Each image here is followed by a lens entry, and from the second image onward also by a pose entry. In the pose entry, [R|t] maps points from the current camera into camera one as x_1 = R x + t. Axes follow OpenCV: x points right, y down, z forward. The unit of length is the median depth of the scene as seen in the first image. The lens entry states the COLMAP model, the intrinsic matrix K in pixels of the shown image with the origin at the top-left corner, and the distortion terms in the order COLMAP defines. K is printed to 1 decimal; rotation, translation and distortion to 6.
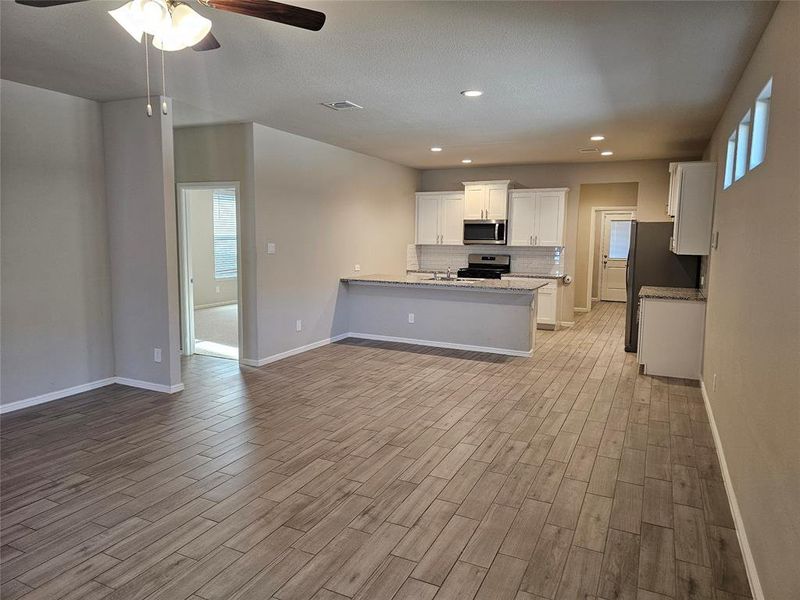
lens RADIAL K [[532.4, 0, 395.9], [0, 532.4, 294.0], [0, 0, 1]] dist [0.058345, -0.043187]
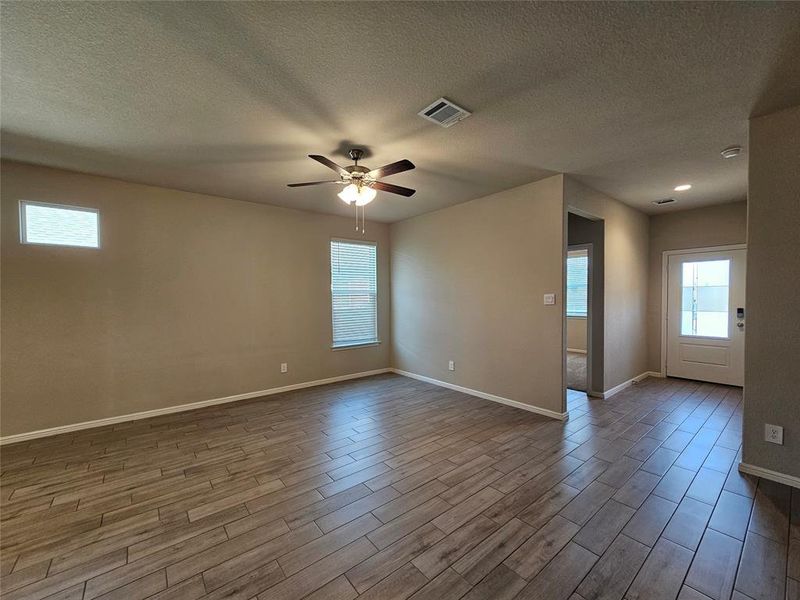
lens RADIAL K [[326.0, 0, 400.2], [0, 326.0, 304.7], [0, 0, 1]] dist [0.003223, 0.000640]
pose [[-0.907221, -0.016043, 0.420348, -0.392596], [0.044711, 0.989934, 0.134281, -0.066602], [-0.418271, 0.140617, -0.897372, 0.732958]]
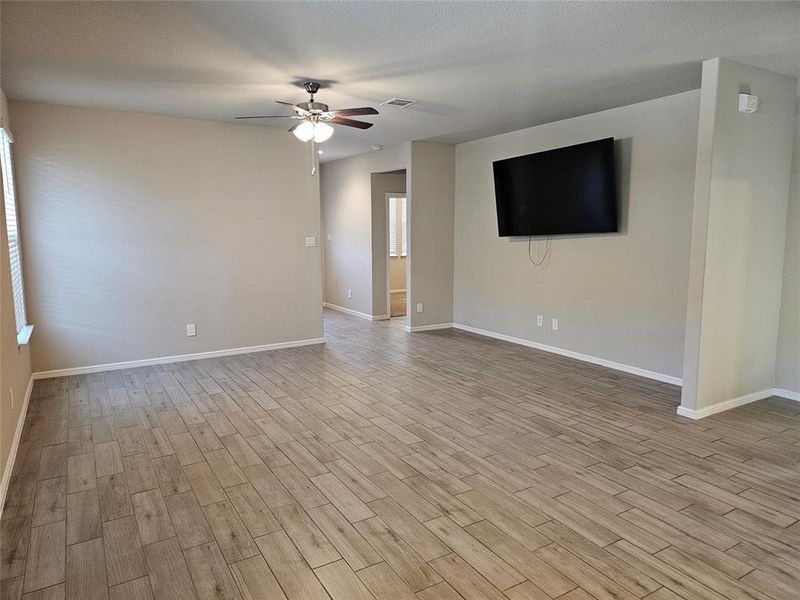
lens RADIAL K [[532.4, 0, 397.5], [0, 532.4, 289.3], [0, 0, 1]] dist [0.058345, -0.043187]
pose [[-0.541698, 0.085271, -0.836237, 0.411659], [-0.097635, 0.981725, 0.163352, -0.083308], [0.834884, 0.170134, -0.523473, 0.820380]]
